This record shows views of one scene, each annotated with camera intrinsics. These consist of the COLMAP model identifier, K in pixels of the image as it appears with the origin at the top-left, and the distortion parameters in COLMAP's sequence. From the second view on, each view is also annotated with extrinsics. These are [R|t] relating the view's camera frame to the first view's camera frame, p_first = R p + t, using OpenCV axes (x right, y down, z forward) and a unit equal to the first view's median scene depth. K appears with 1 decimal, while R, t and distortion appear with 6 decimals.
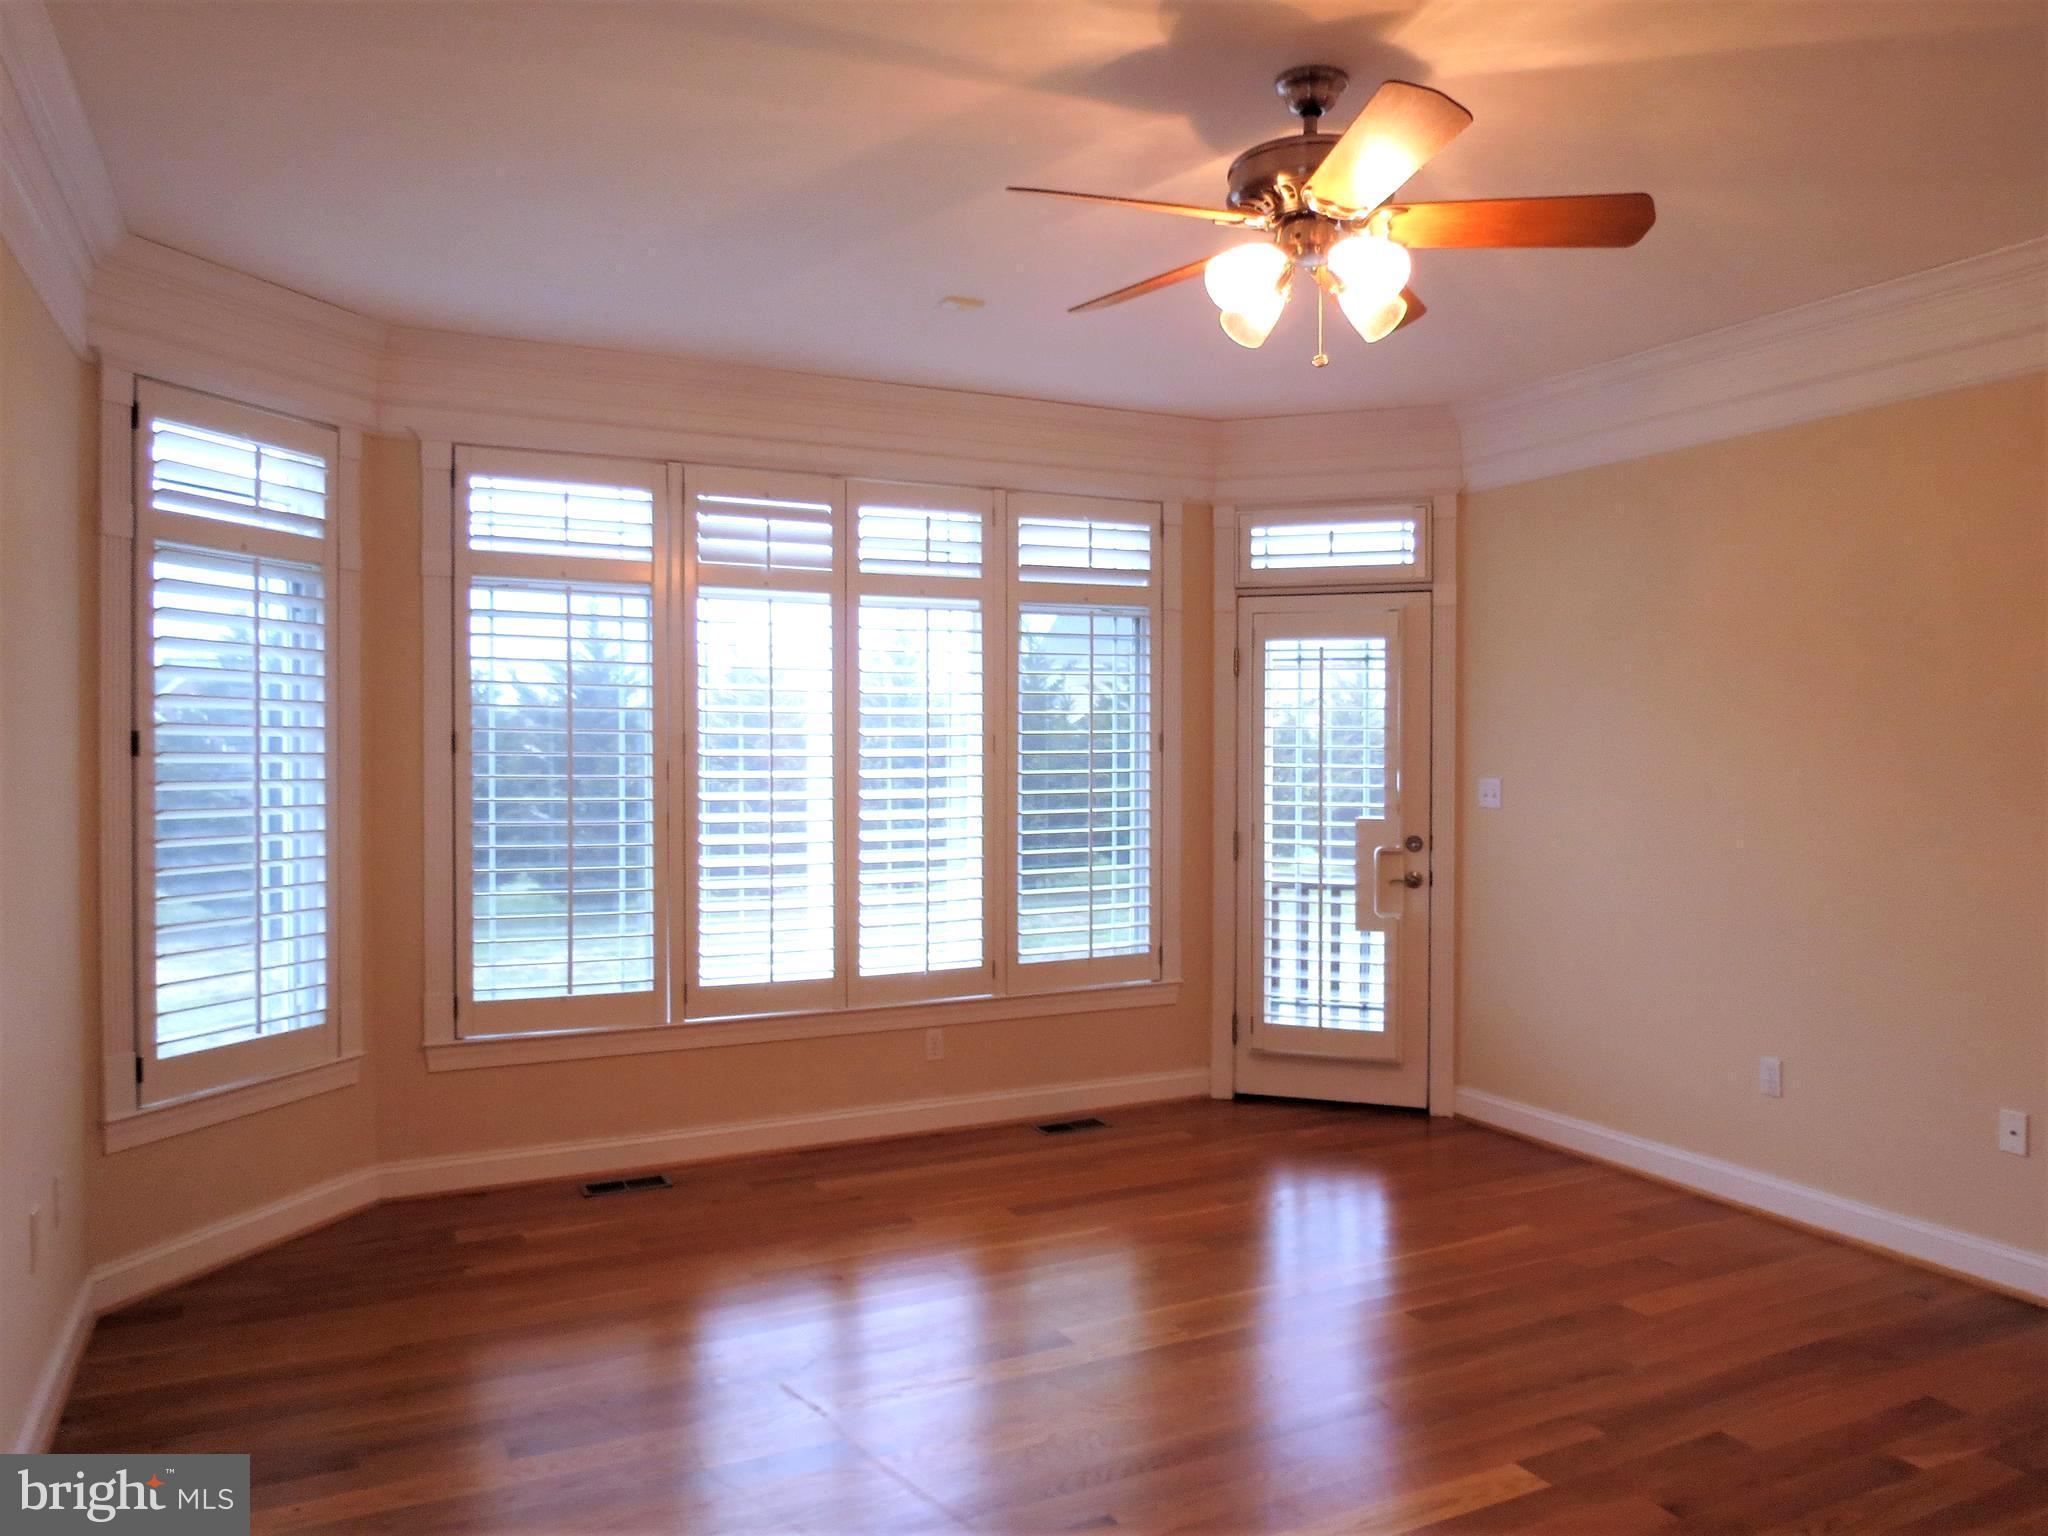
lens RADIAL K [[1491.7, 0, 1021.3], [0, 1491.7, 760.9], [0, 0, 1]] dist [-0.033994, 0.025947]
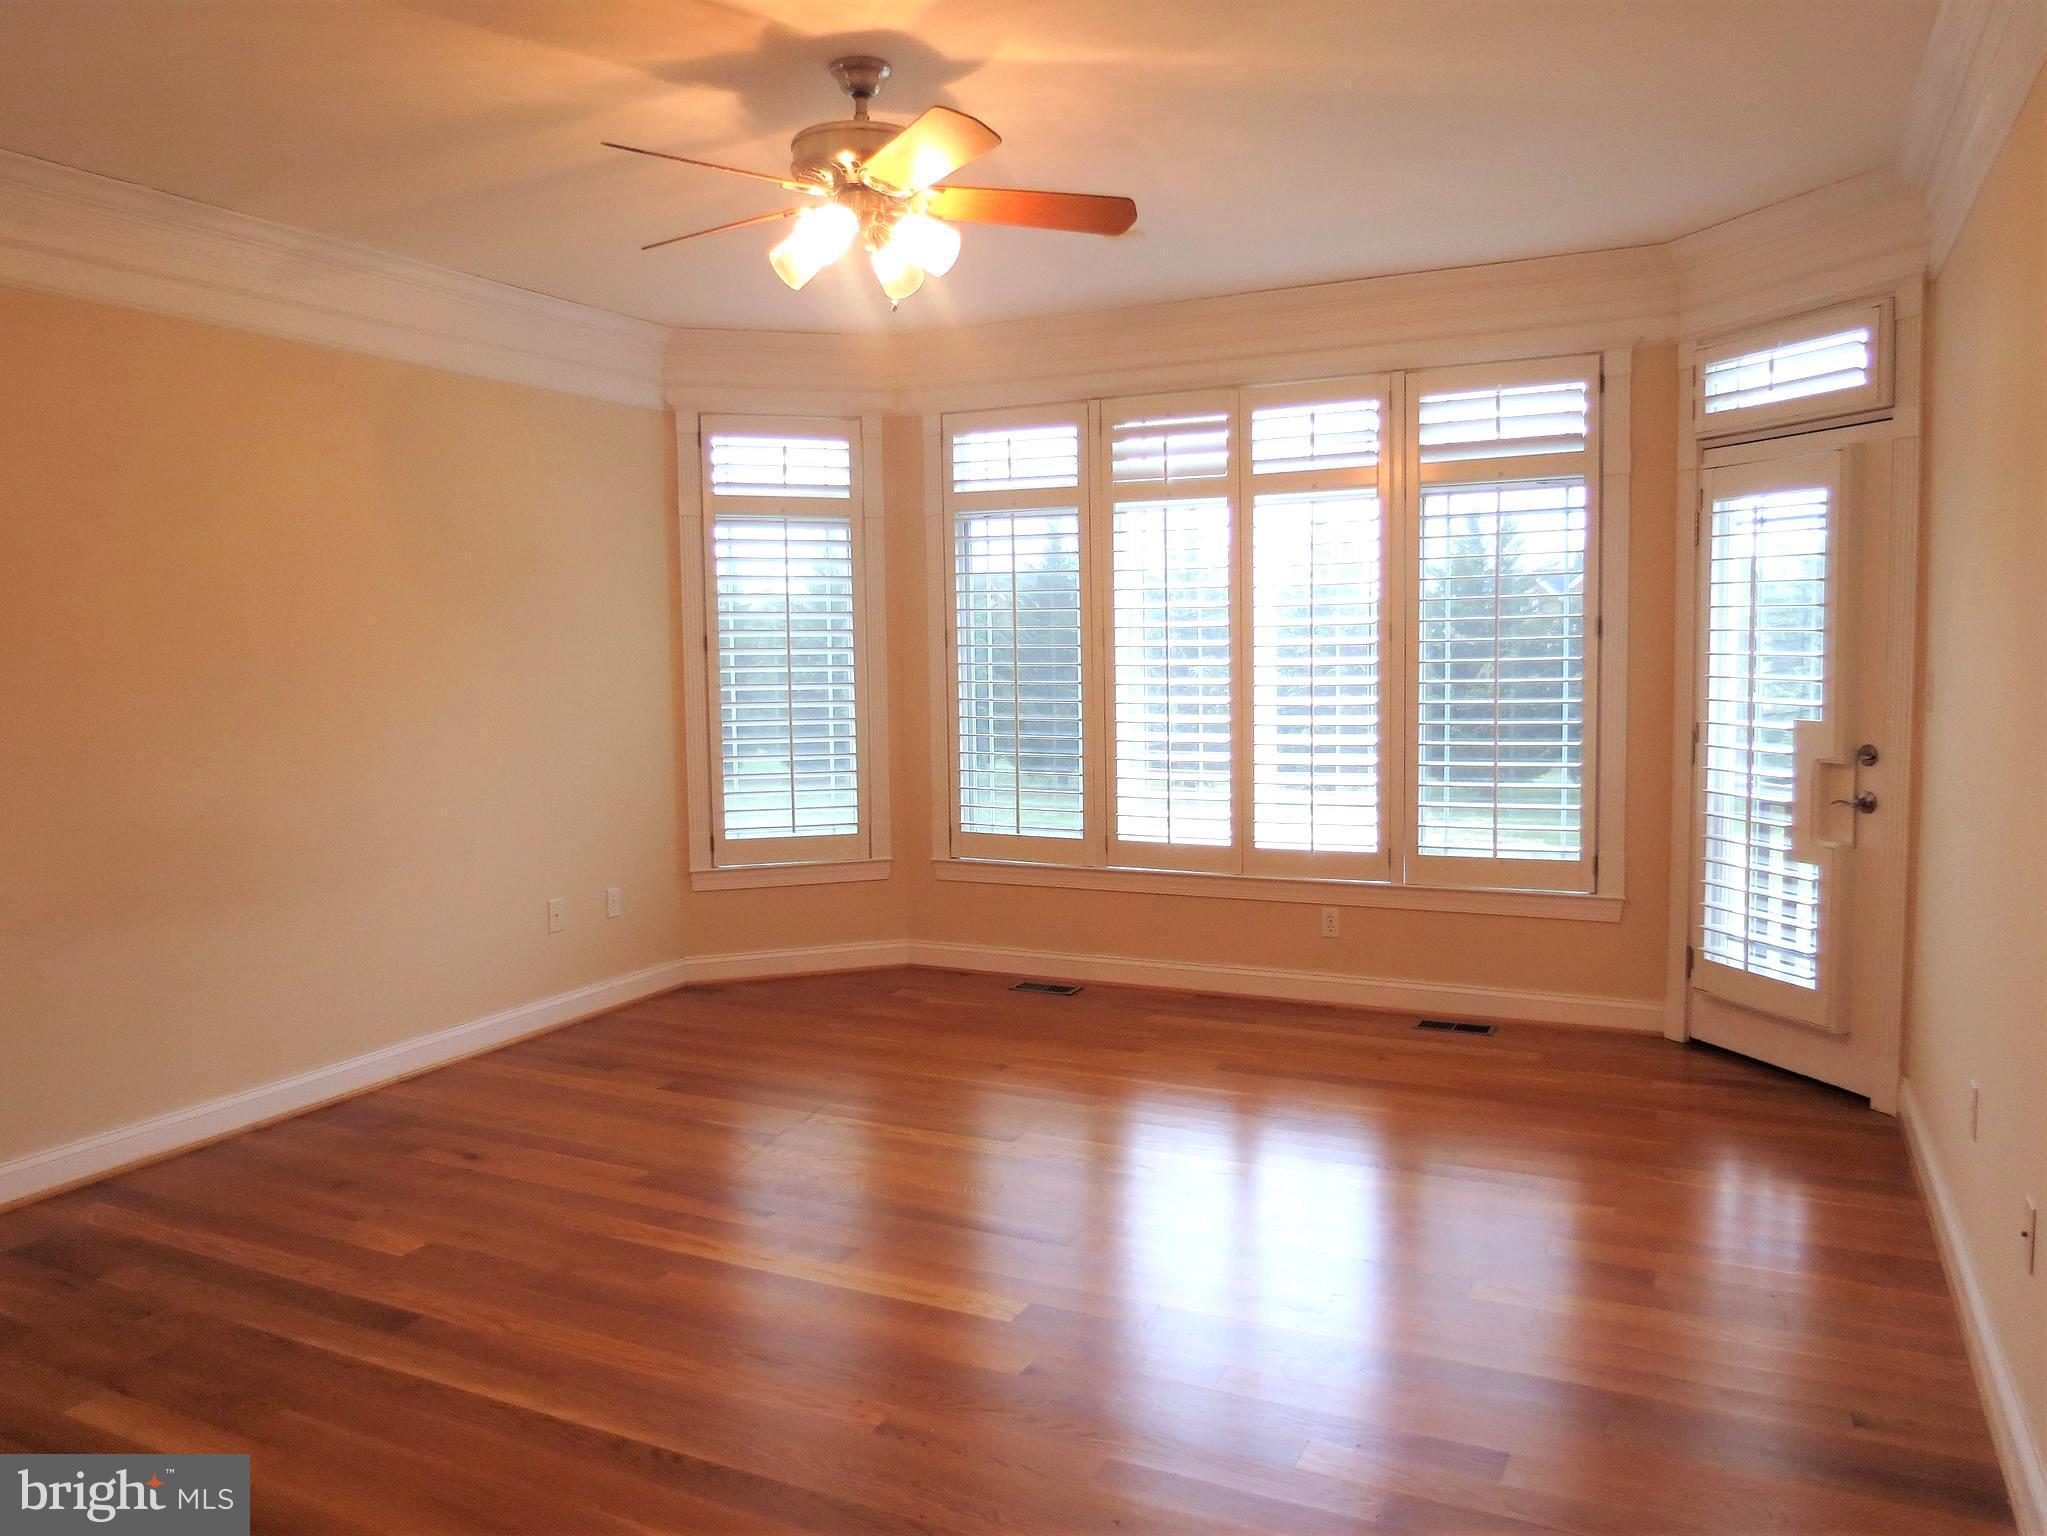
lens RADIAL K [[1491.0, 0, 1020.8], [0, 1491.0, 760.9], [0, 0, 1]] dist [-0.033994, 0.025947]
pose [[0.601758, 0.054140, -0.796841, 0.648832], [0.005788, 0.997378, 0.072136, 0.001489], [0.798657, -0.048021, 0.599867, 0.210423]]
